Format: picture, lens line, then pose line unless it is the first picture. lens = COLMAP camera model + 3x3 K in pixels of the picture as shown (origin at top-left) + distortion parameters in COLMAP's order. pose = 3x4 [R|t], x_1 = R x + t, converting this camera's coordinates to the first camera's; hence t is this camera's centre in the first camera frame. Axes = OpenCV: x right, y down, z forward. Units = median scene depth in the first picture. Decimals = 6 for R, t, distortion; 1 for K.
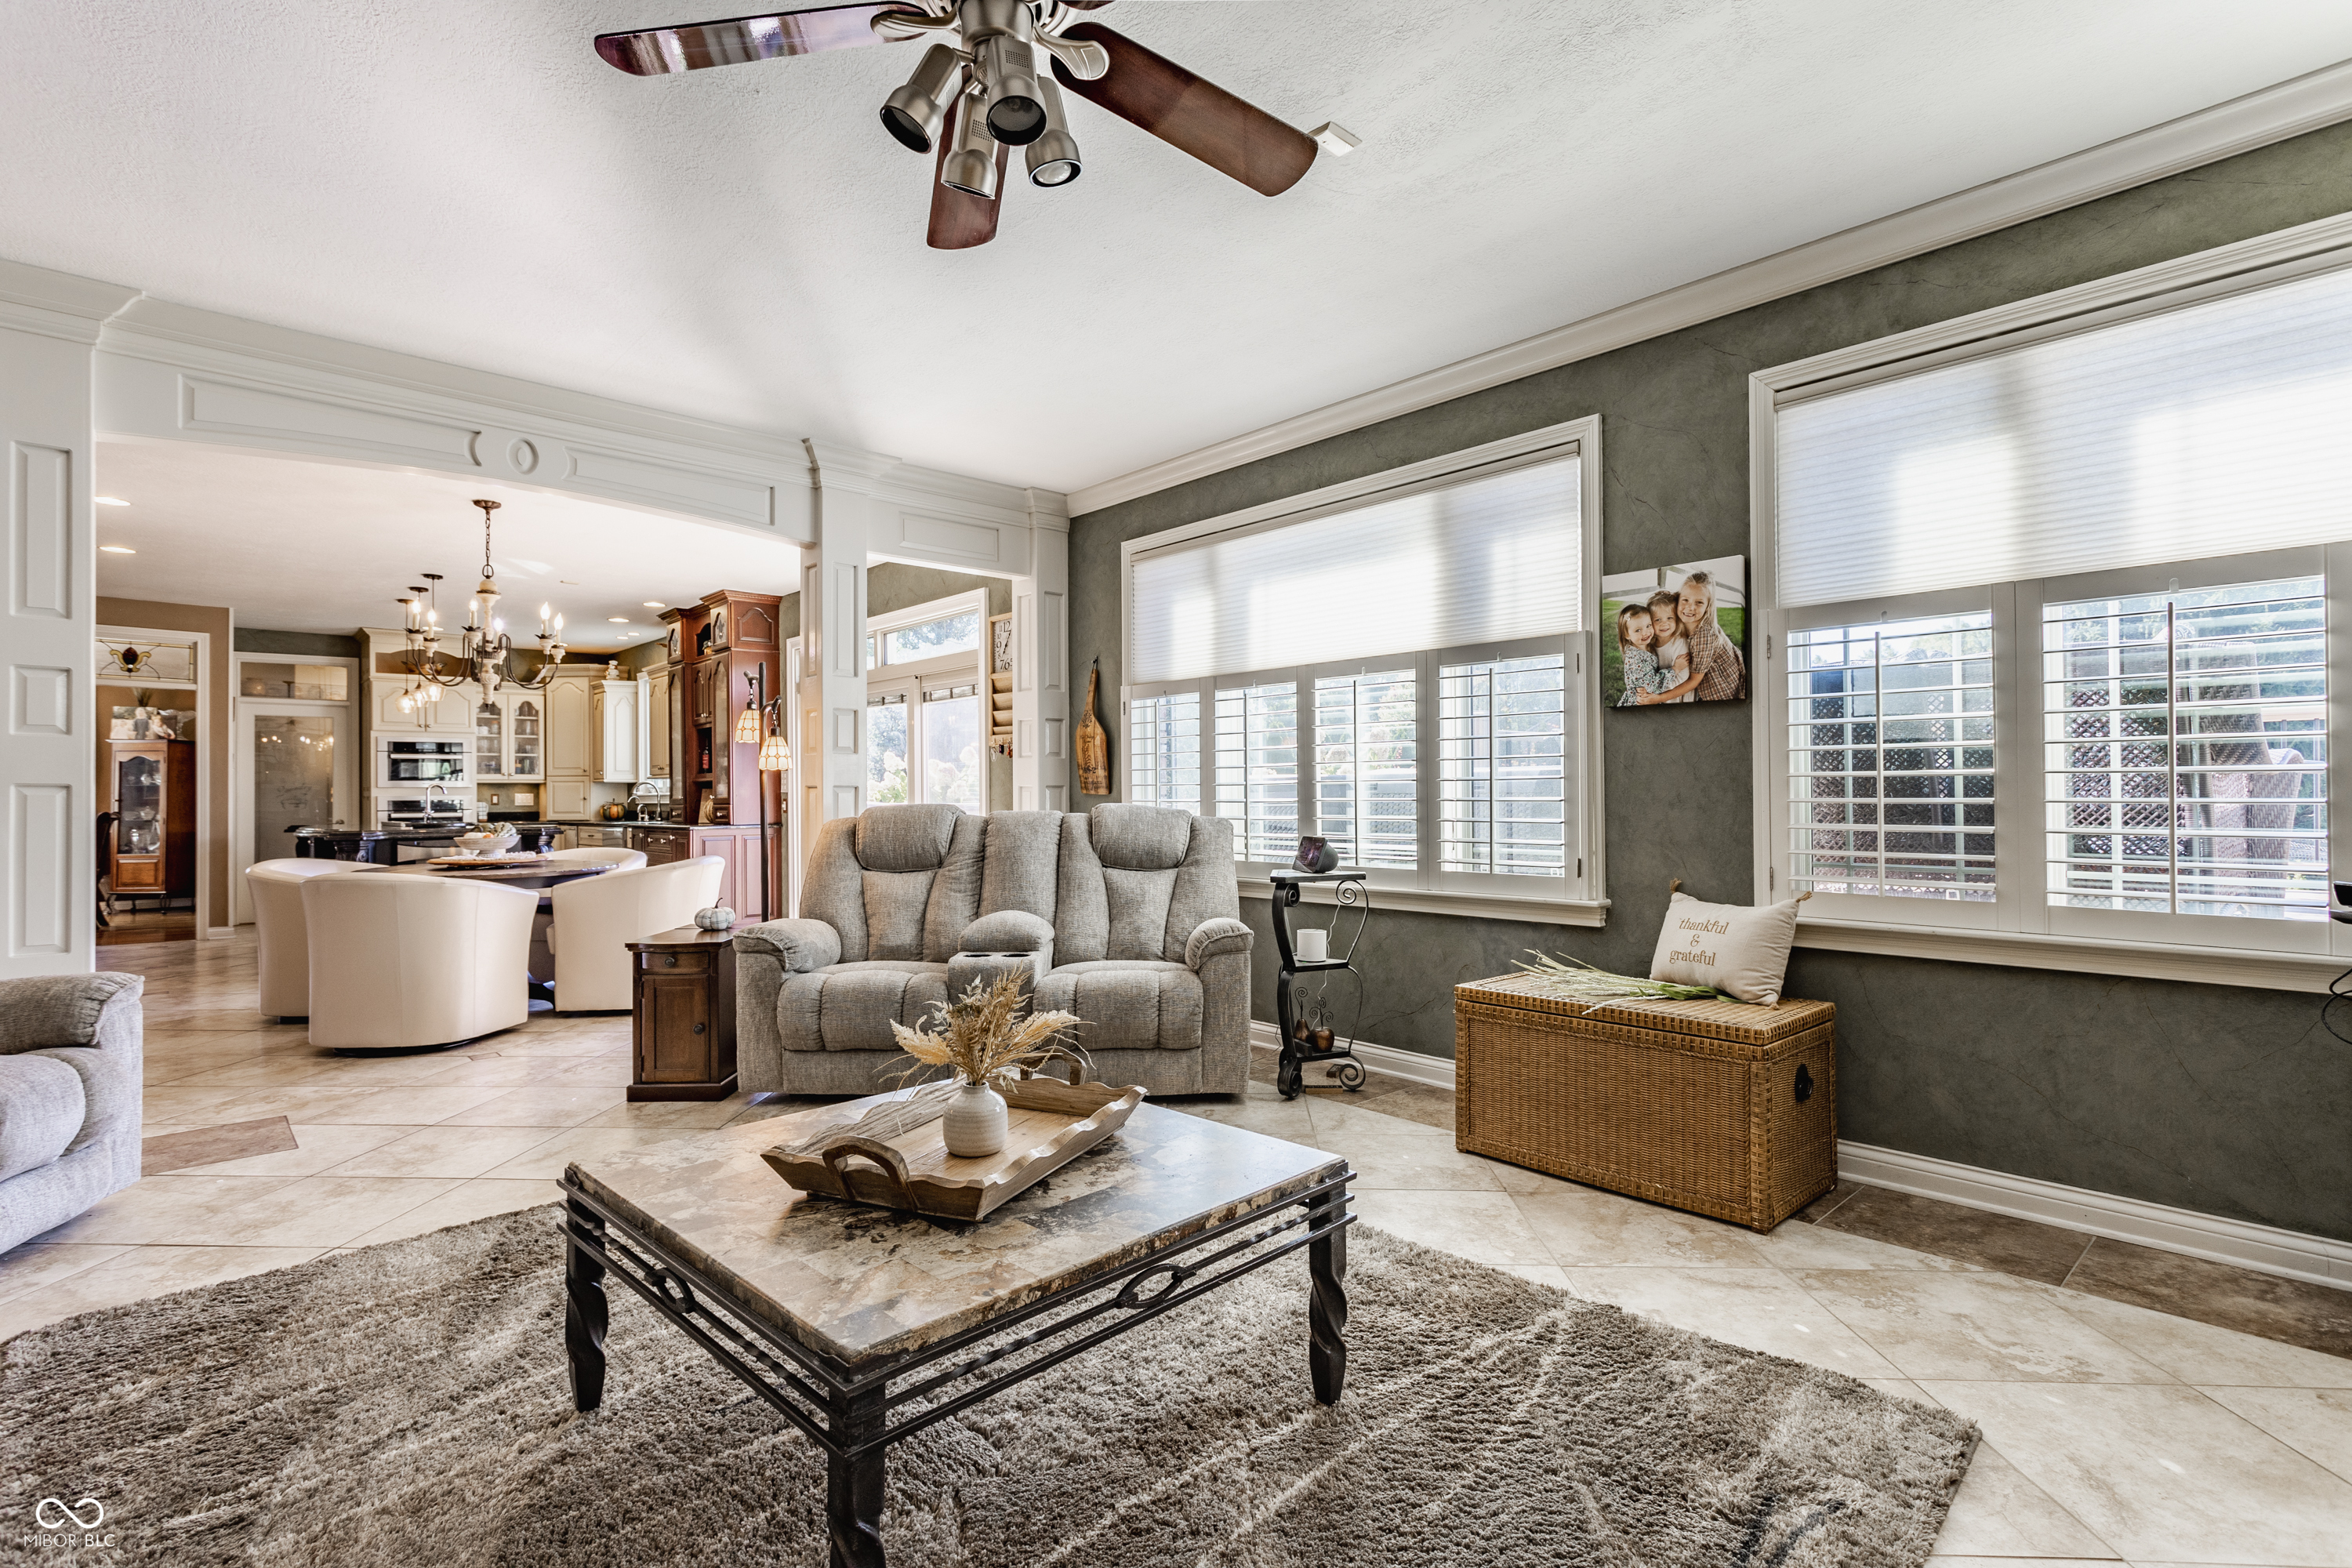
lens RADIAL K [[1106.8, 0, 1172.9], [0, 1106.8, 783.2], [0, 0, 1]] dist [-0.000438, 0.001545]
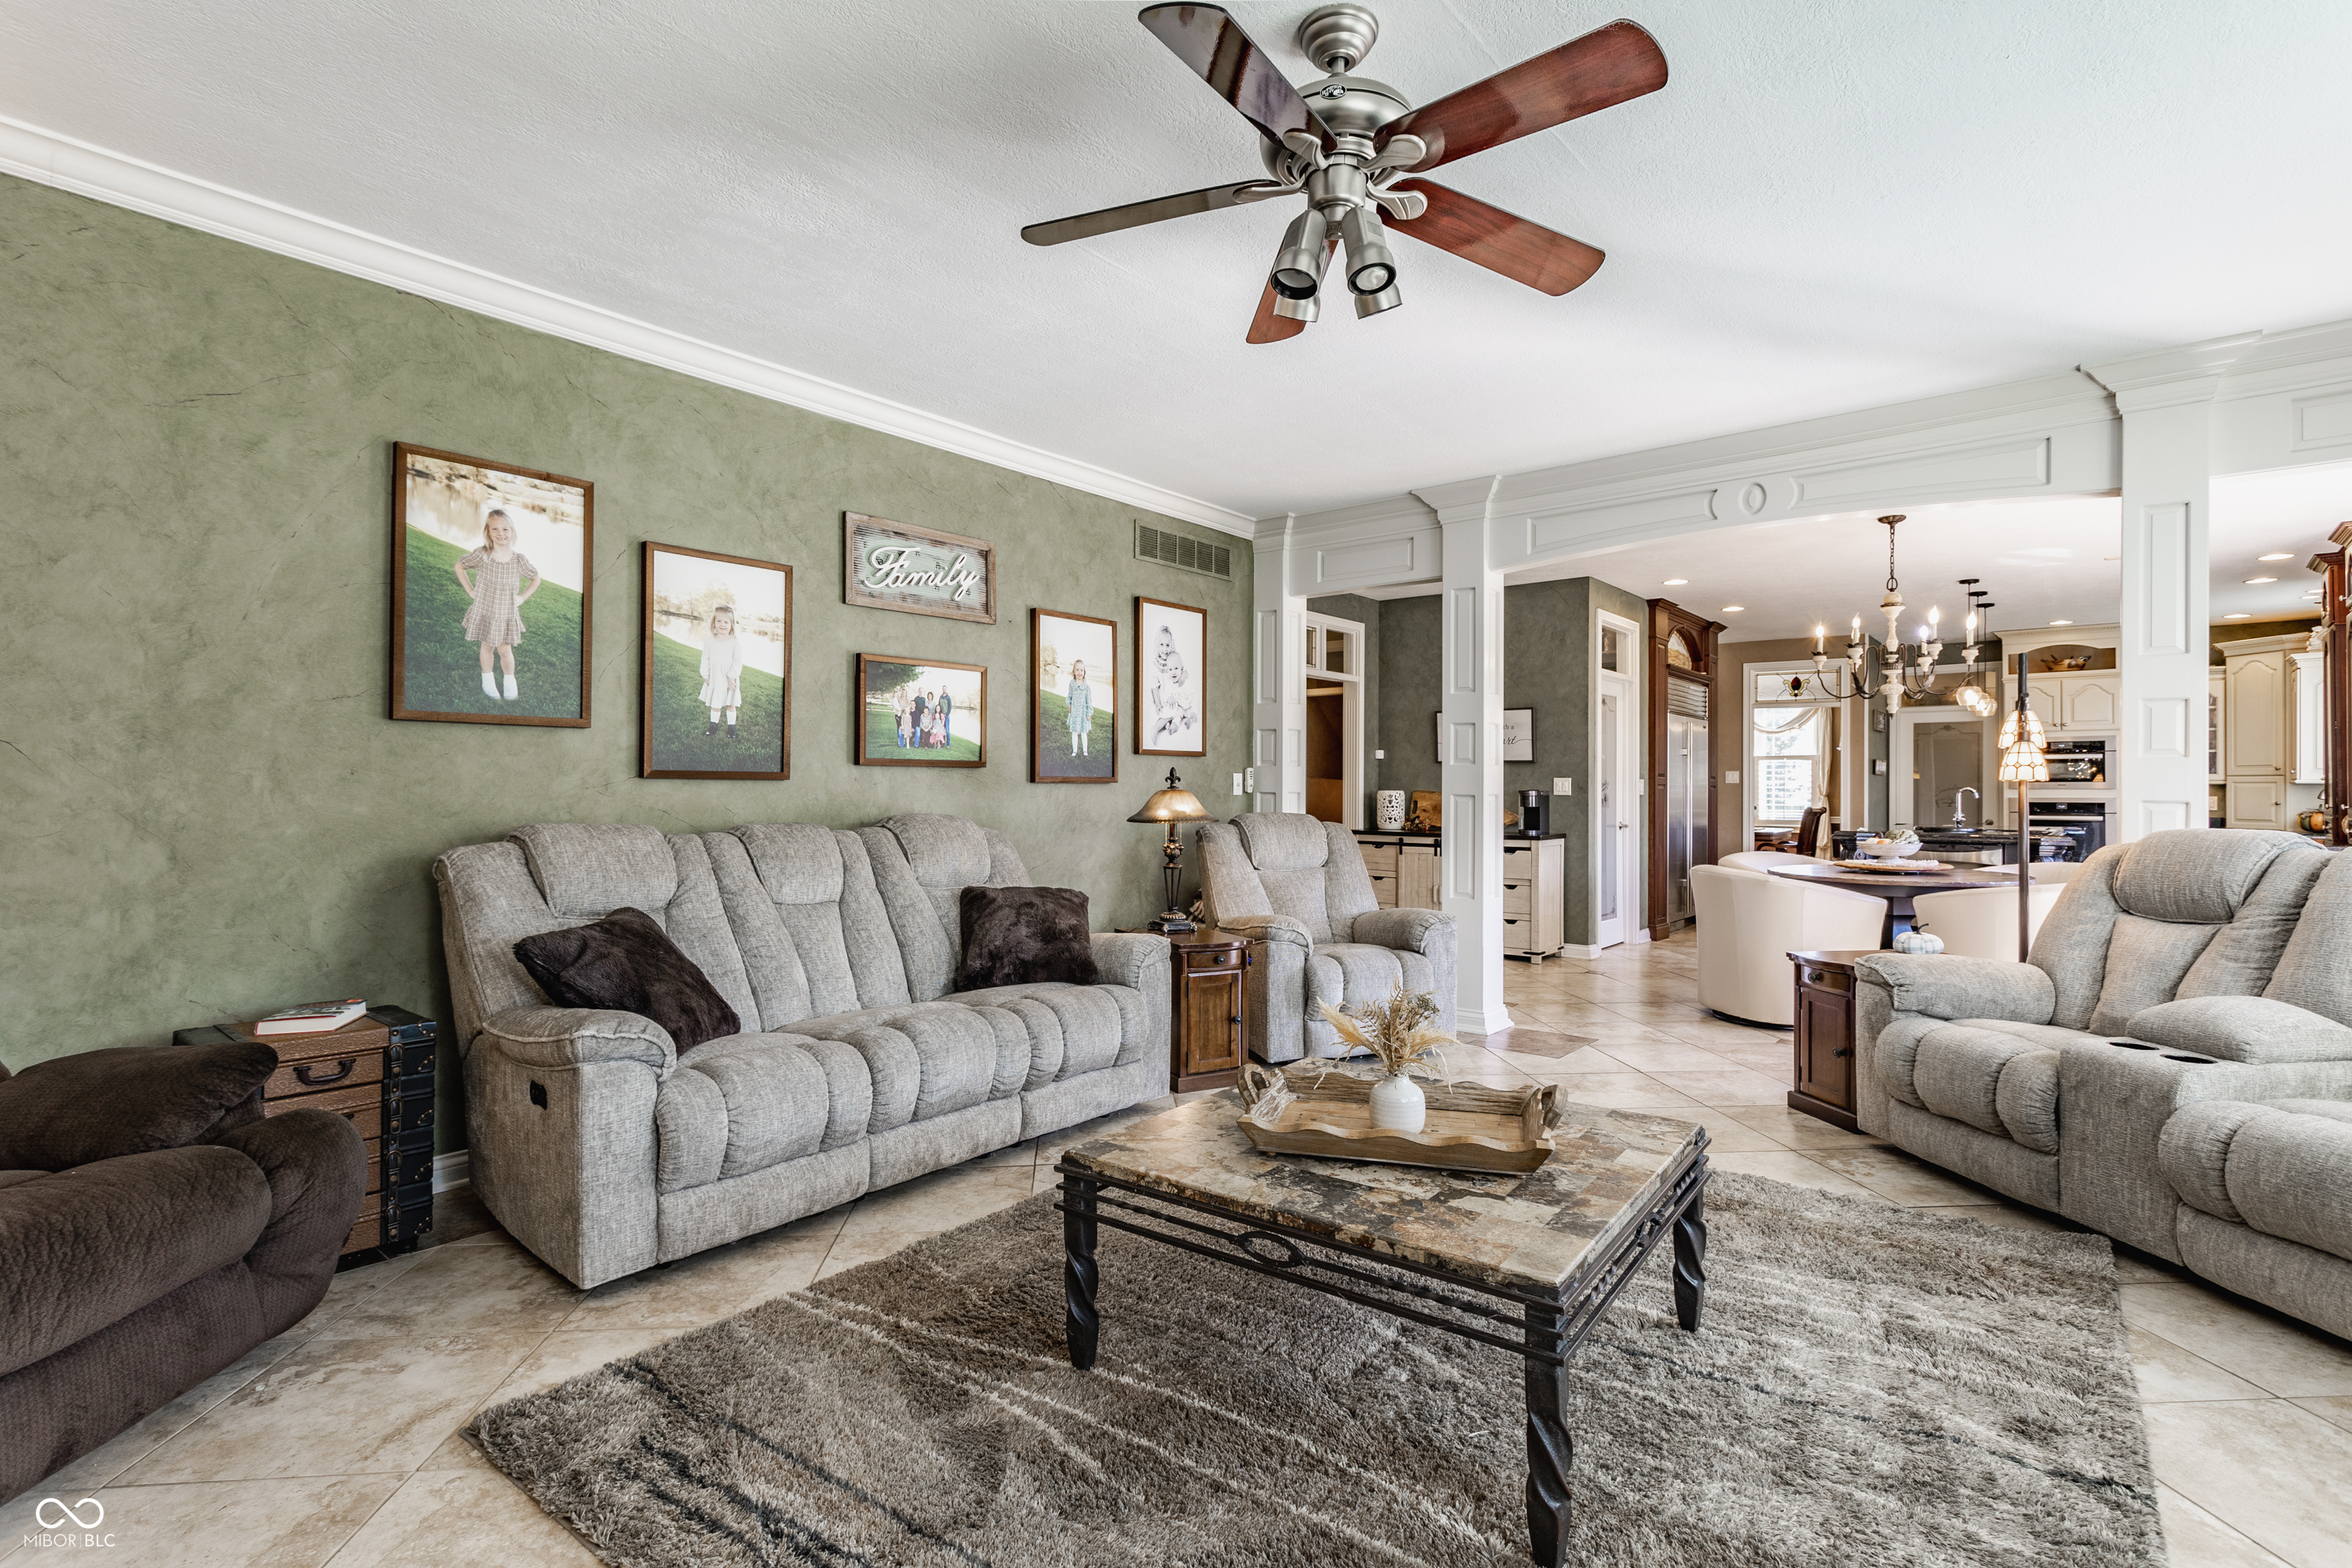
lens RADIAL K [[1106.8, 0, 1169.0], [0, 1106.8, 776.0], [0, 0, 1]] dist [-0.000438, 0.001545]
pose [[0.126593, -0.005919, -0.991937, 0.394143], [0.005769, 0.999970, -0.005231, -0.015487], [0.991938, -0.005061, 0.126623, 0.257919]]
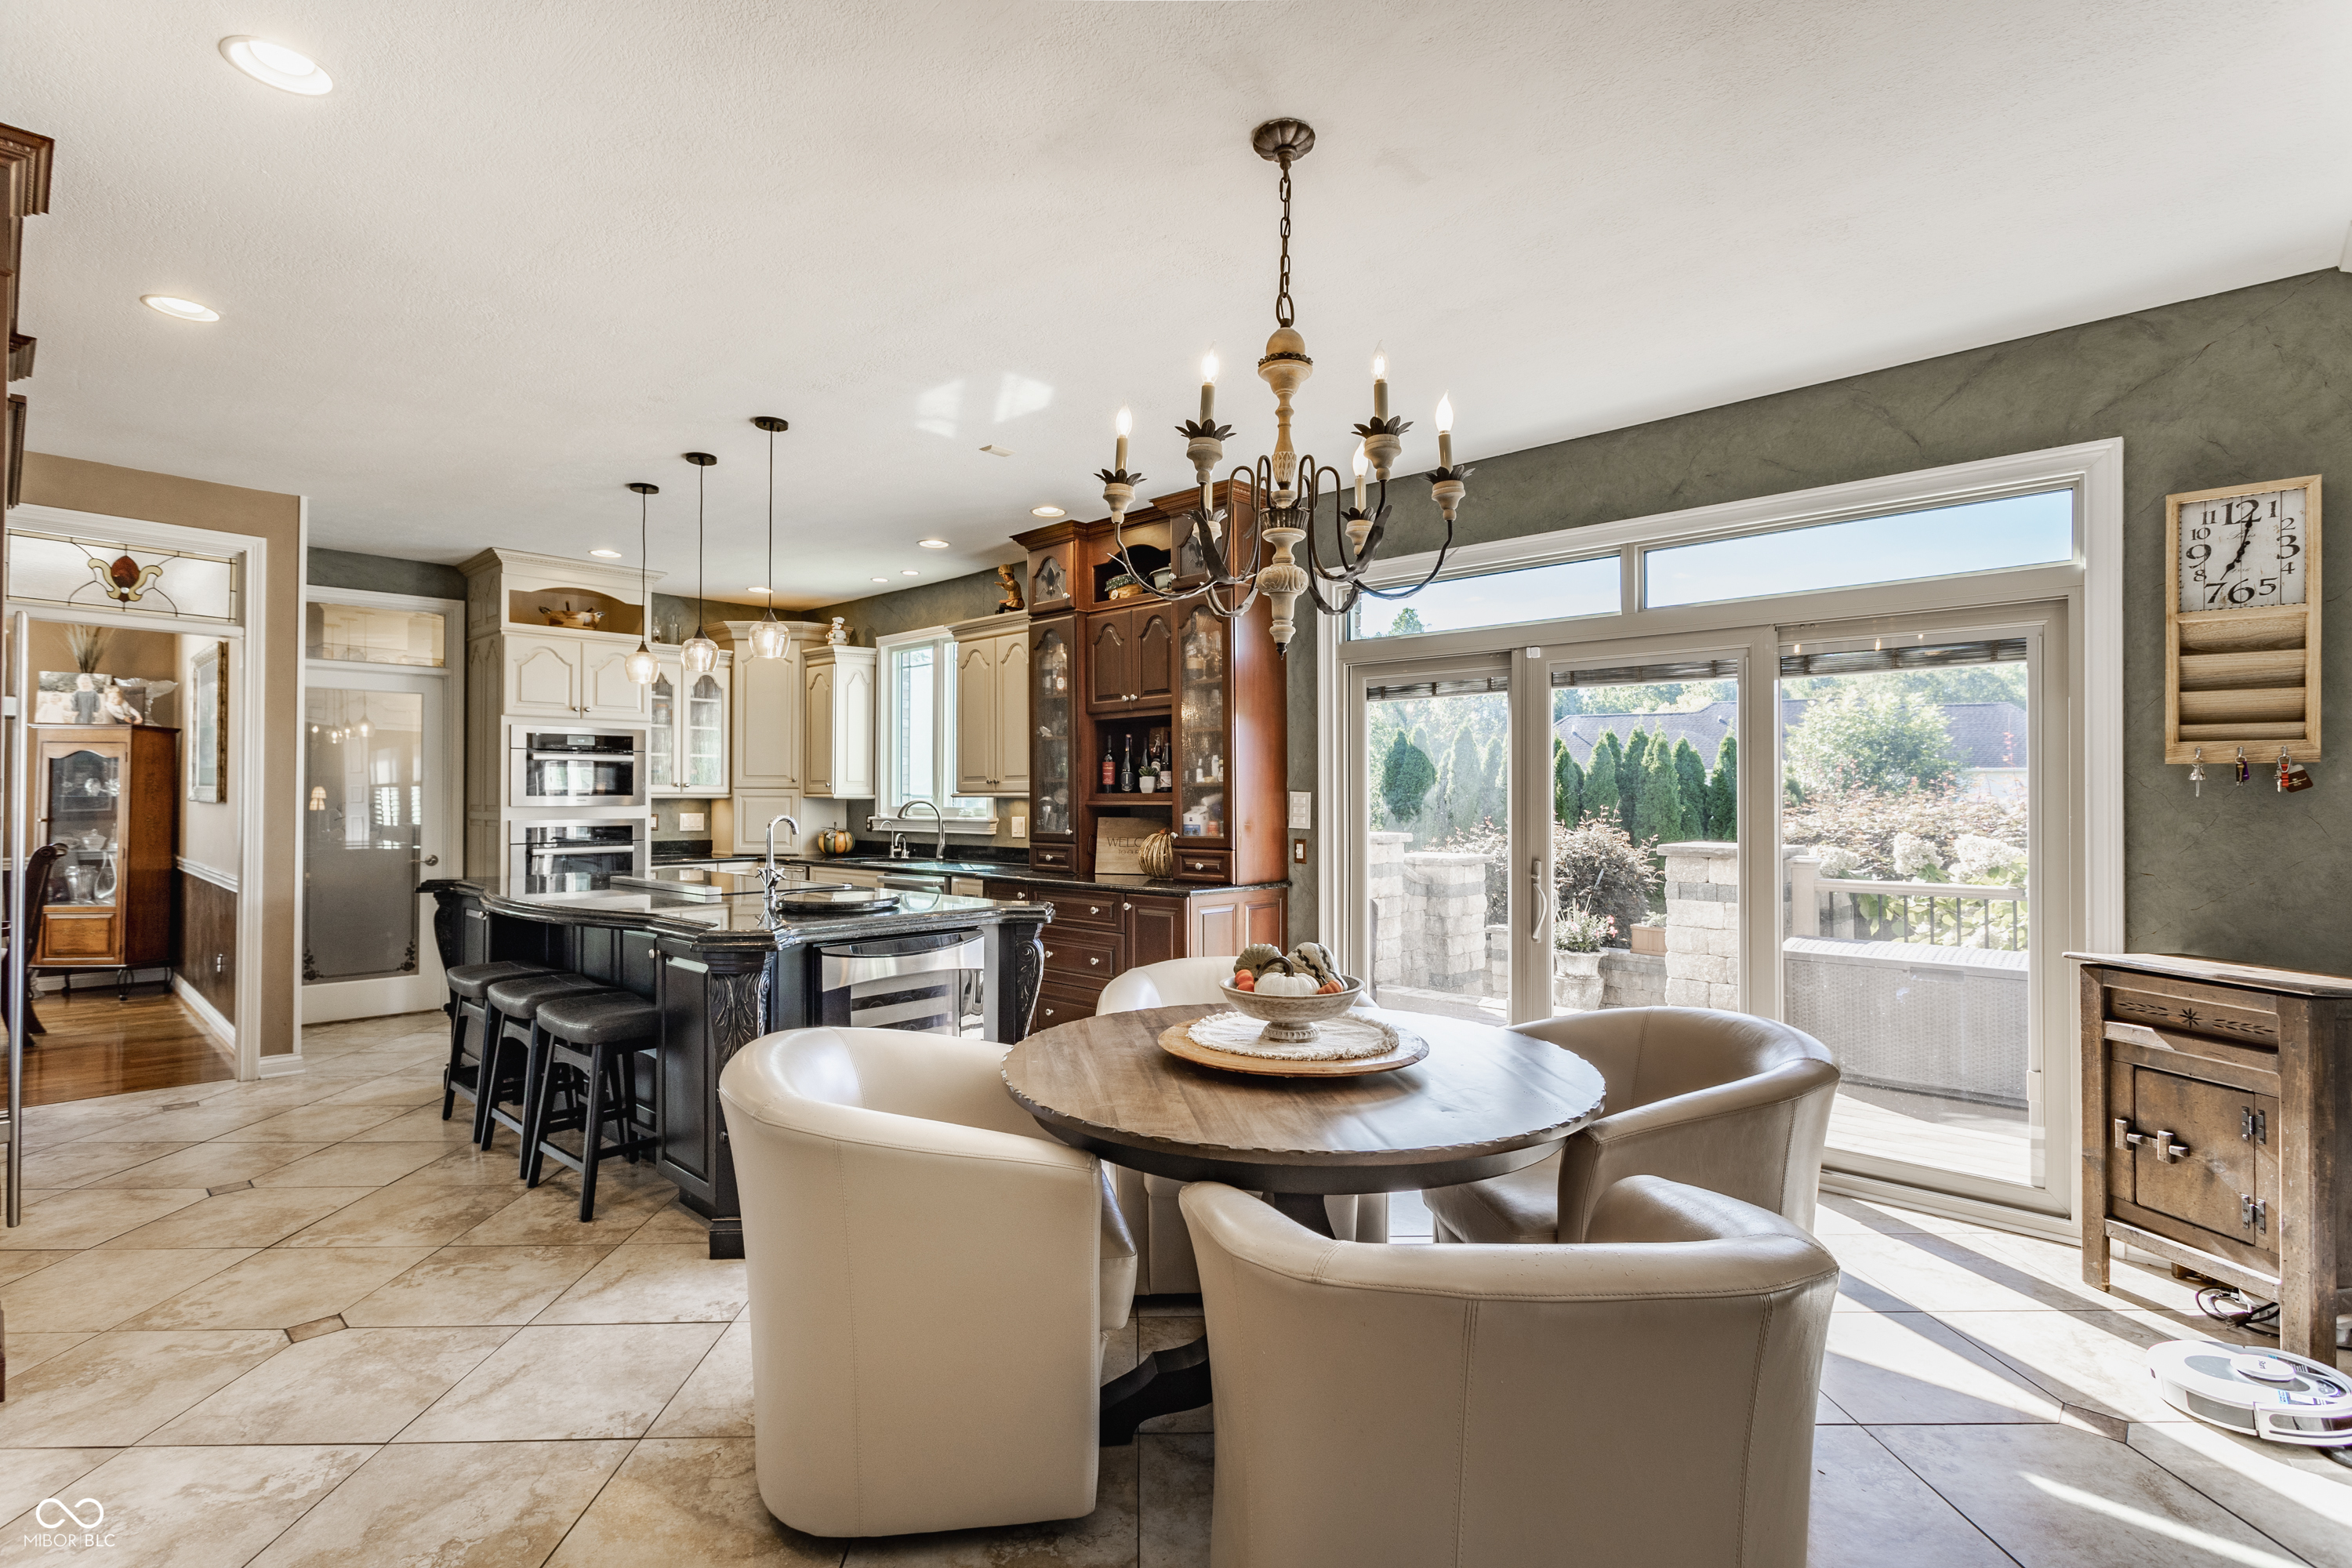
lens RADIAL K [[1106.8, 0, 1167.8], [0, 1106.8, 783.6], [0, 0, 1]] dist [-0.000438, 0.001545]
pose [[0.996919, 0.010704, 0.077703, -0.875635], [-0.010667, 0.999943, -0.000887, -0.027267], [-0.077709, 0.000055, 0.996976, 0.771241]]
